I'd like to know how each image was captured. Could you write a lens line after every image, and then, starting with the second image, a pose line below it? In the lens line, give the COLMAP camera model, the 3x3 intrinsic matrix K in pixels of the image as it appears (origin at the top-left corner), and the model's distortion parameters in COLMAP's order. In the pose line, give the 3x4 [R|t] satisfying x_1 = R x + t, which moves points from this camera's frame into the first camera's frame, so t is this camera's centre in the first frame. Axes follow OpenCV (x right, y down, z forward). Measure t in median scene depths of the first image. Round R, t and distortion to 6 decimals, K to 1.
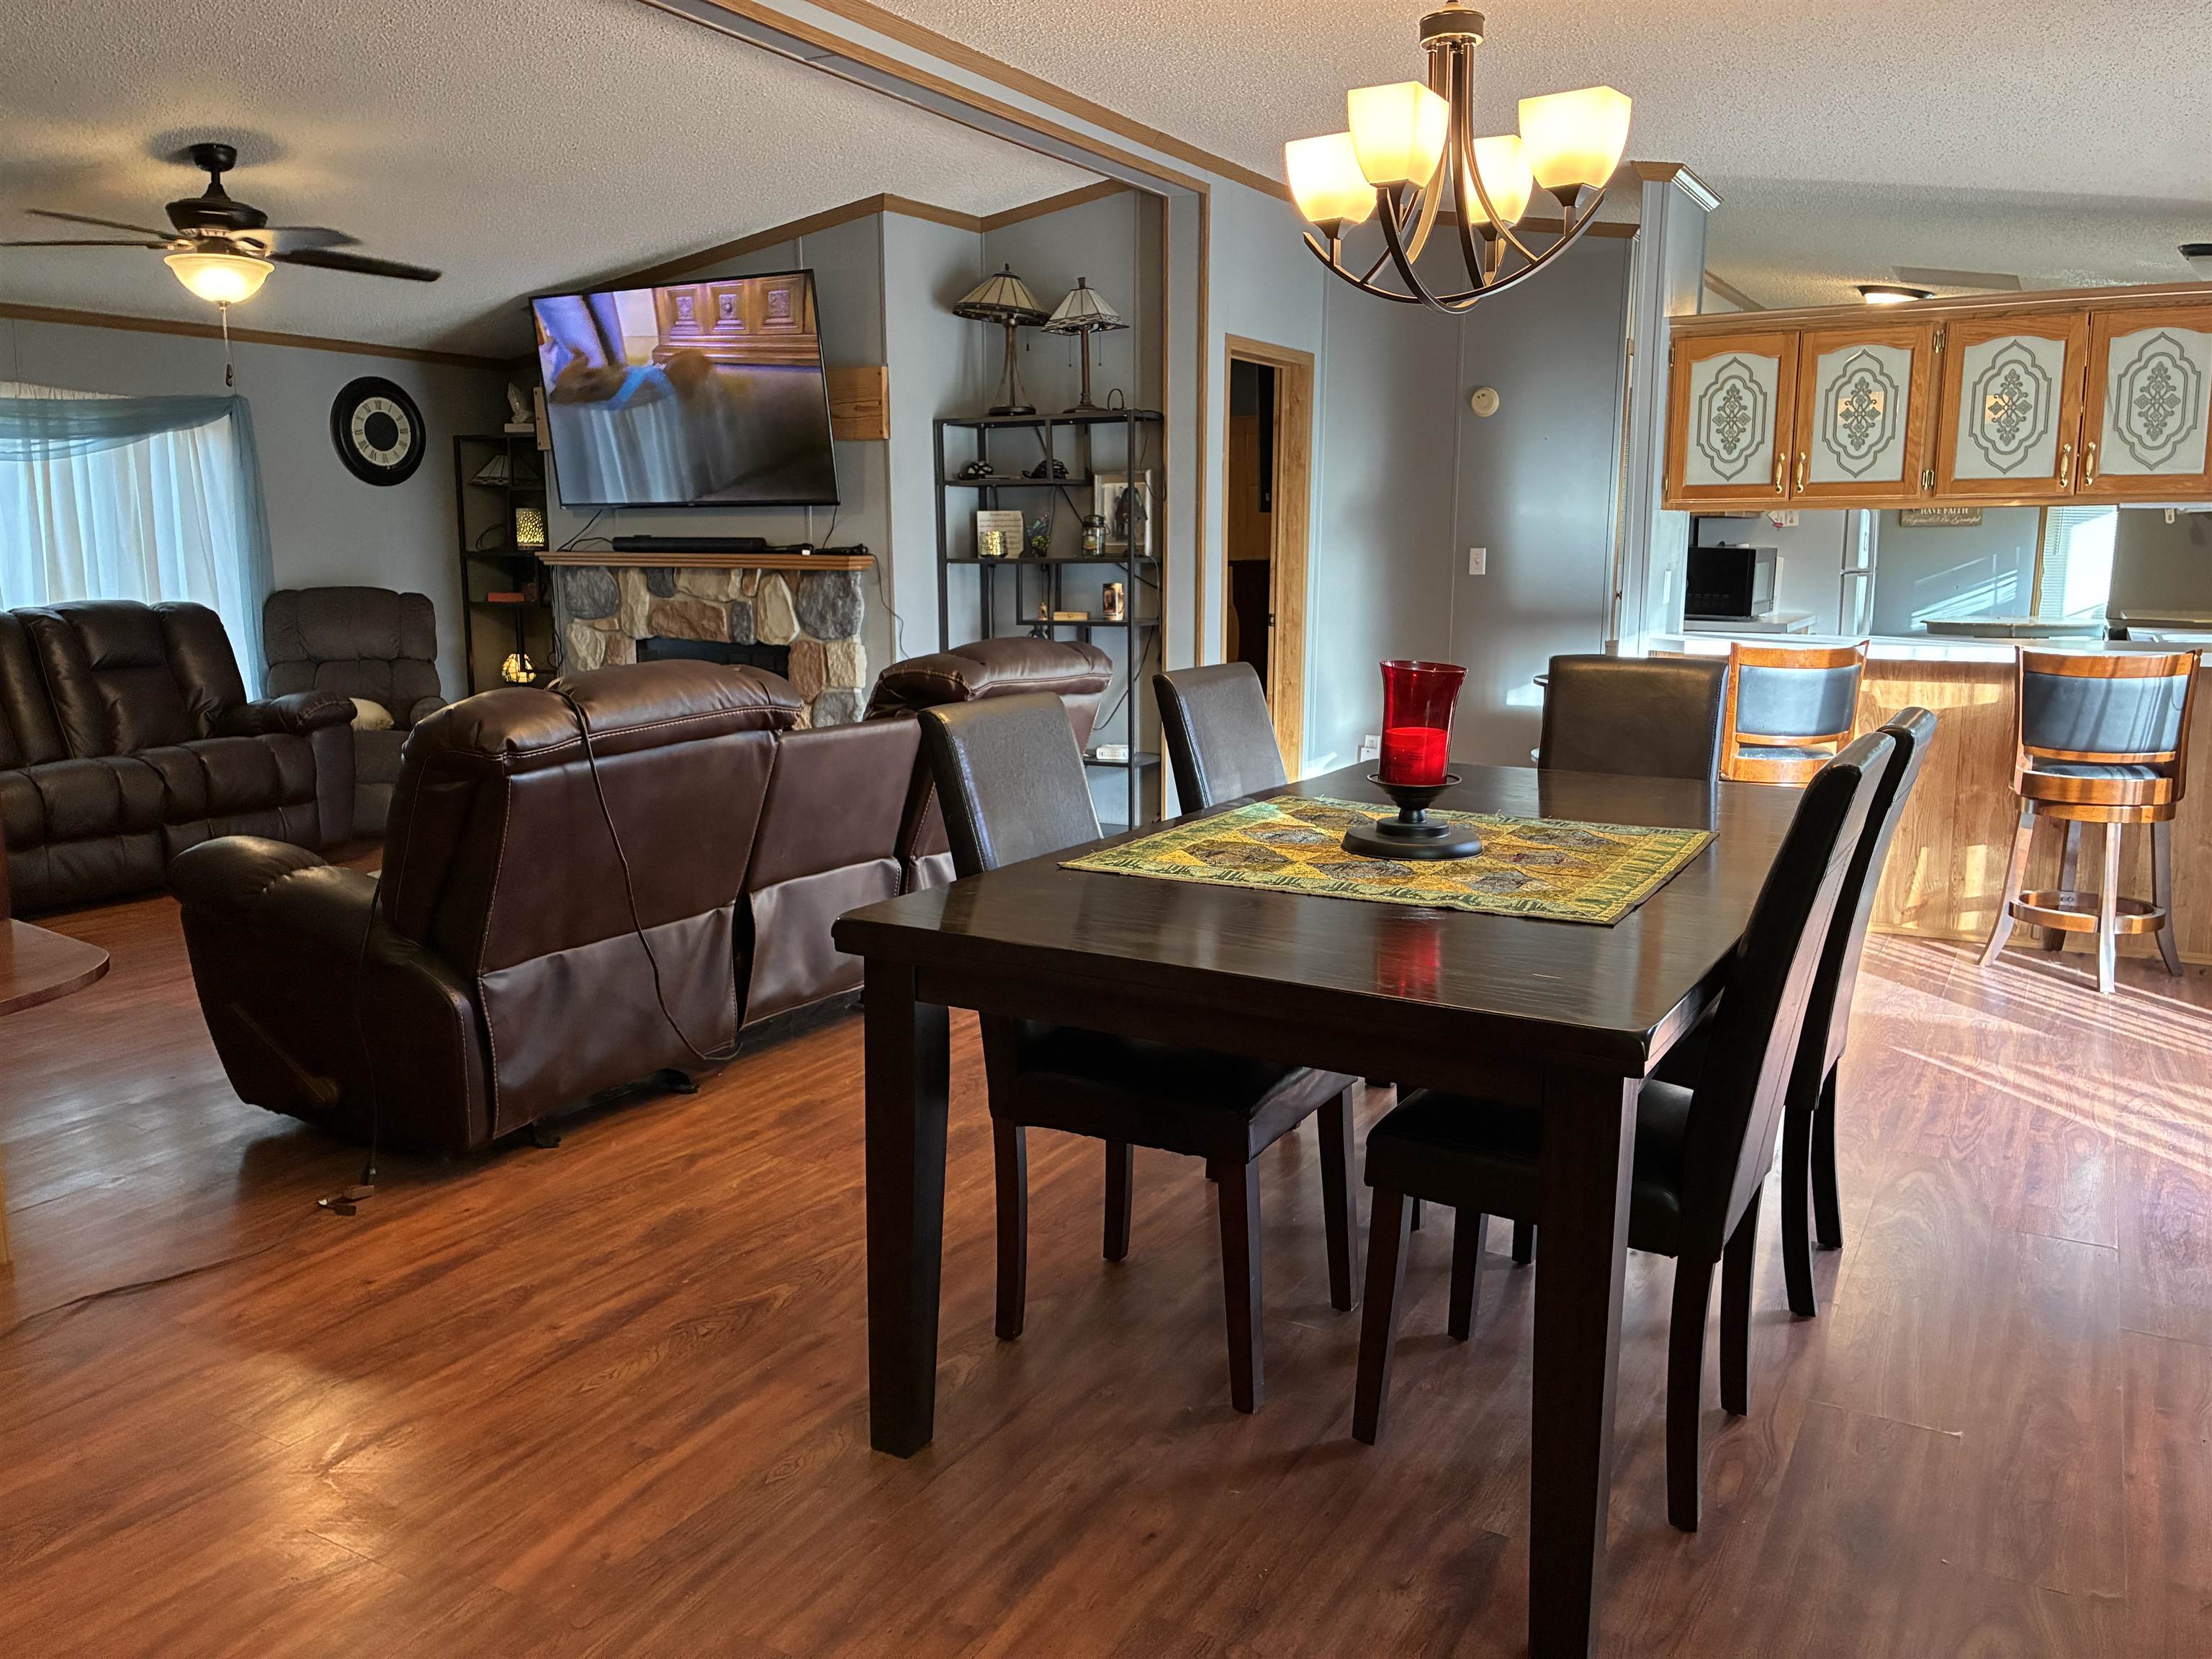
lens RADIAL K [[1681.1, 0, 1151.7], [0, 1681.1, 826.8], [0, 0, 1]] dist [0.056924, -0.080452]
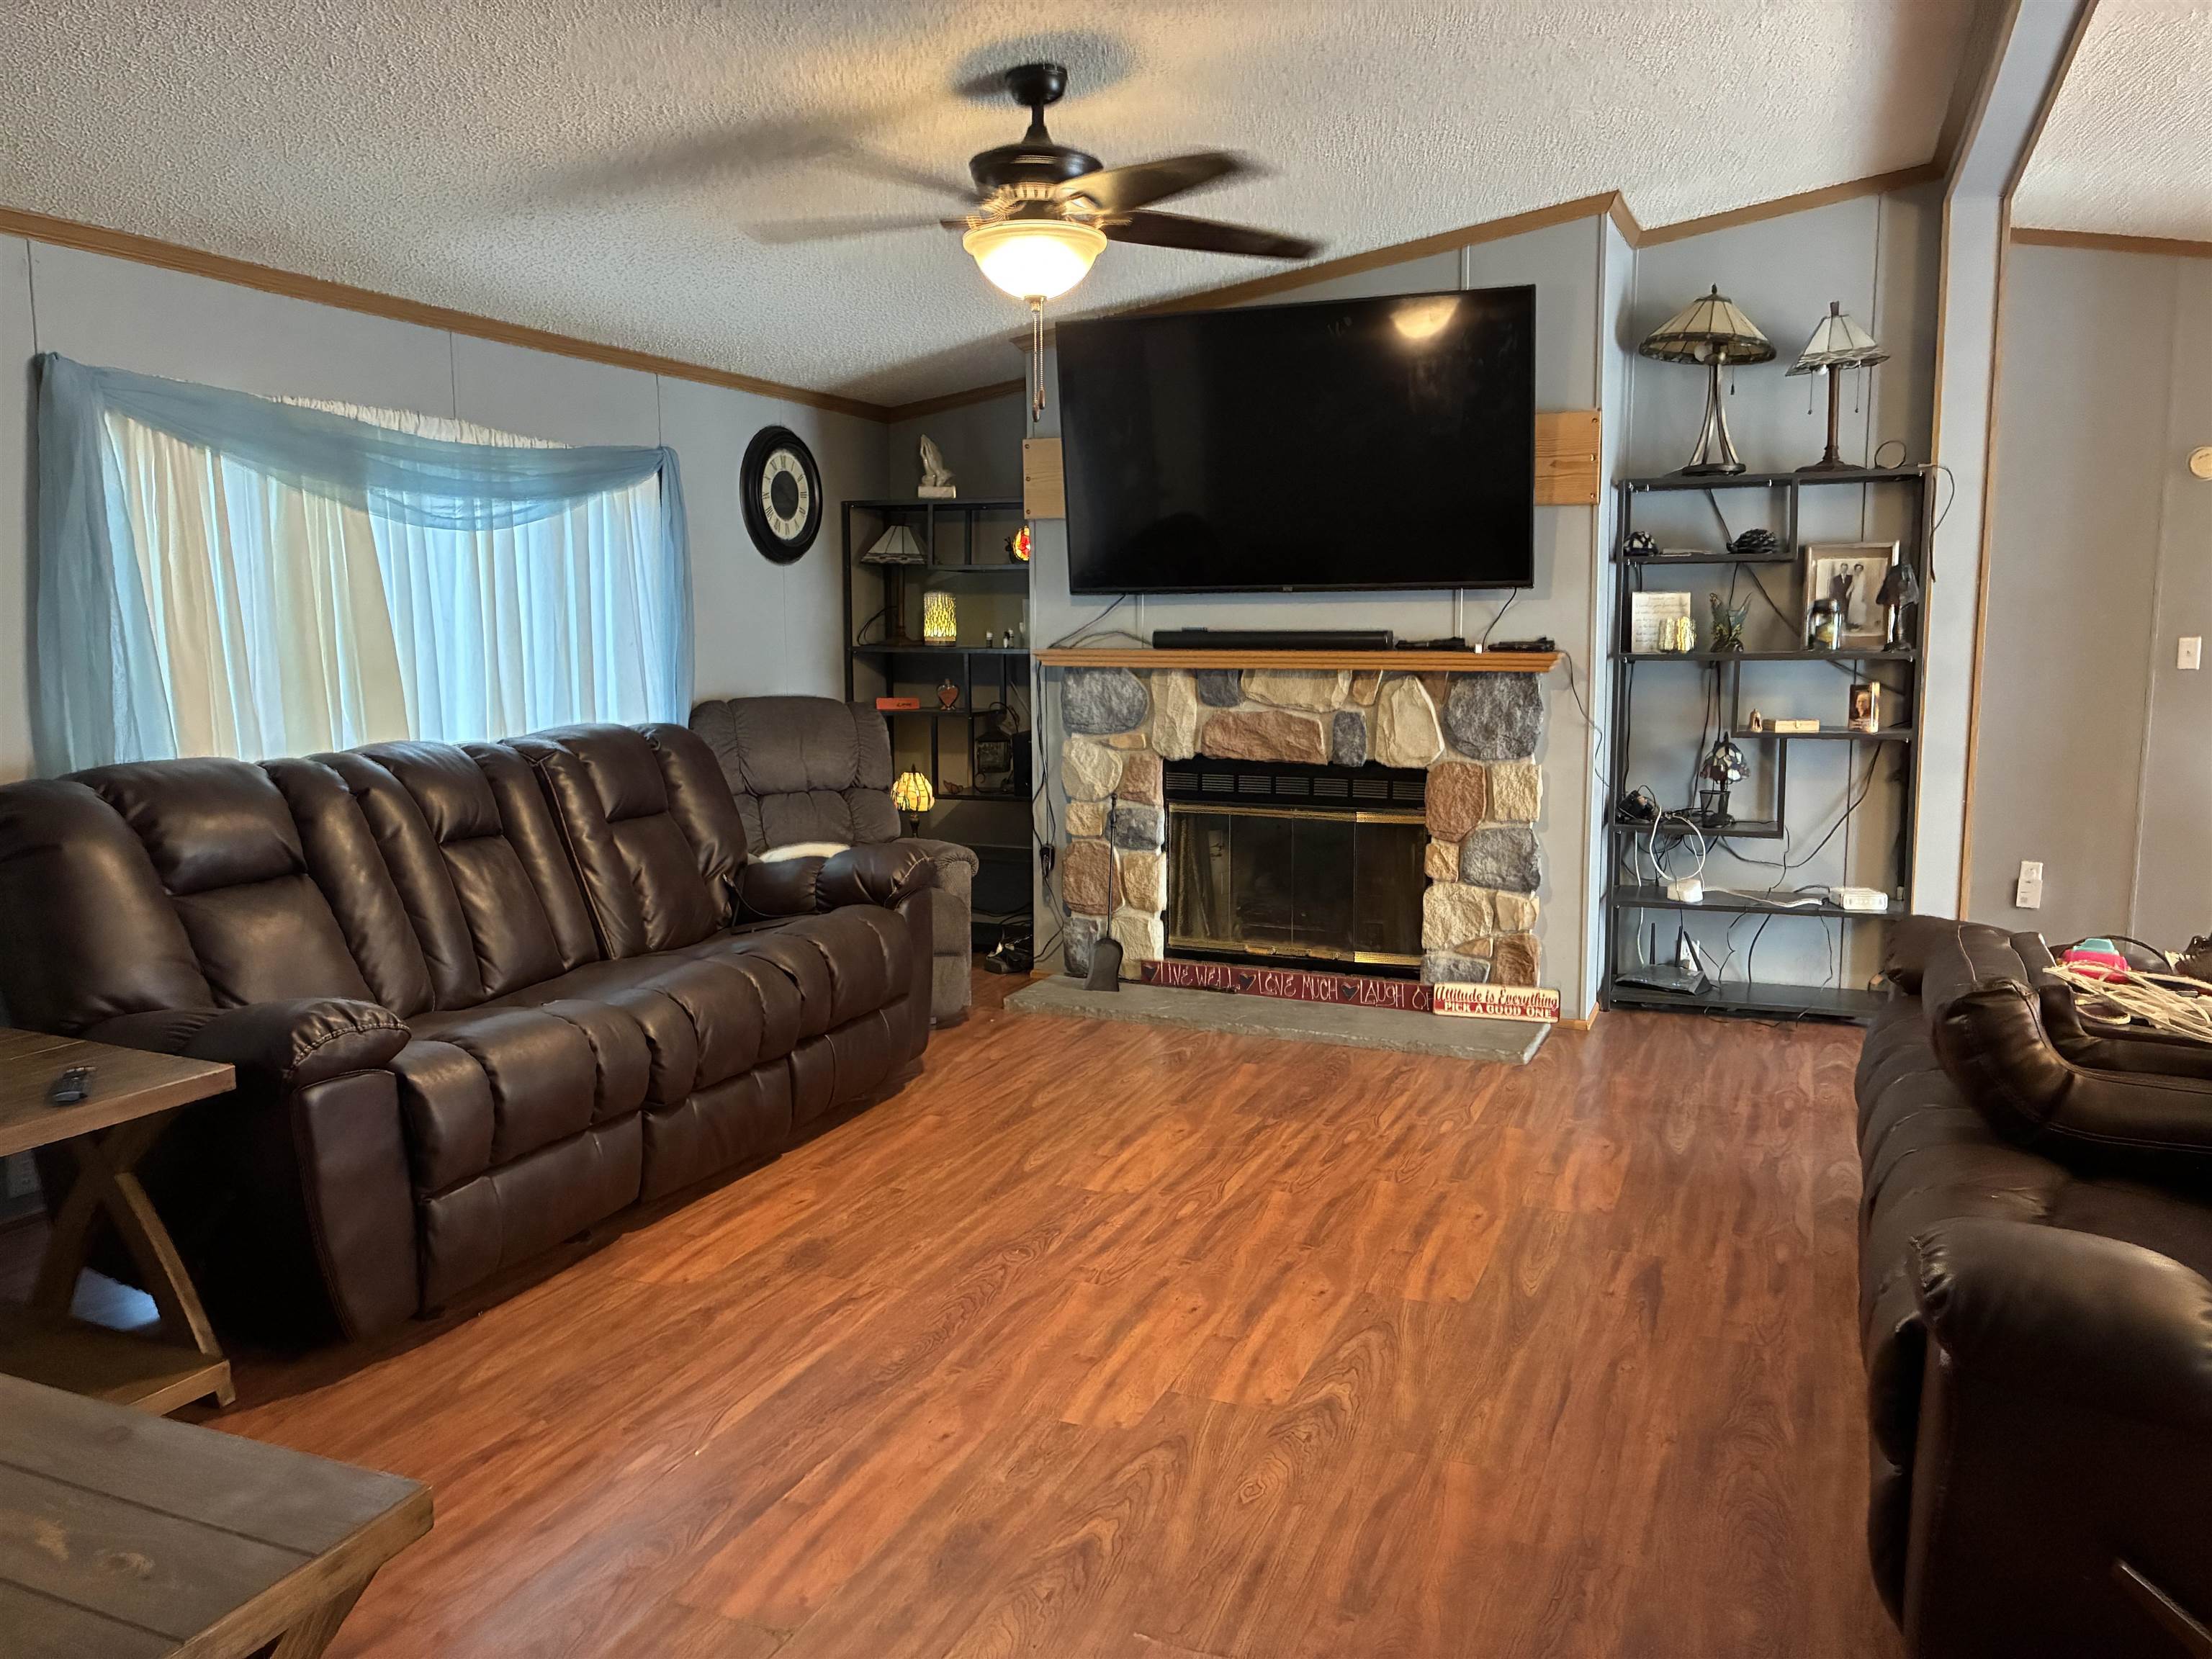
lens RADIAL K [[1681.1, 0, 1105.8], [0, 1681.1, 849.2], [0, 0, 1]] dist [0.056924, -0.080452]
pose [[0.993265, -0.018498, 0.114377, -0.444173], [0.021685, 0.999409, -0.026681, -0.051801], [-0.113816, 0.028982, 0.993079, 0.242781]]
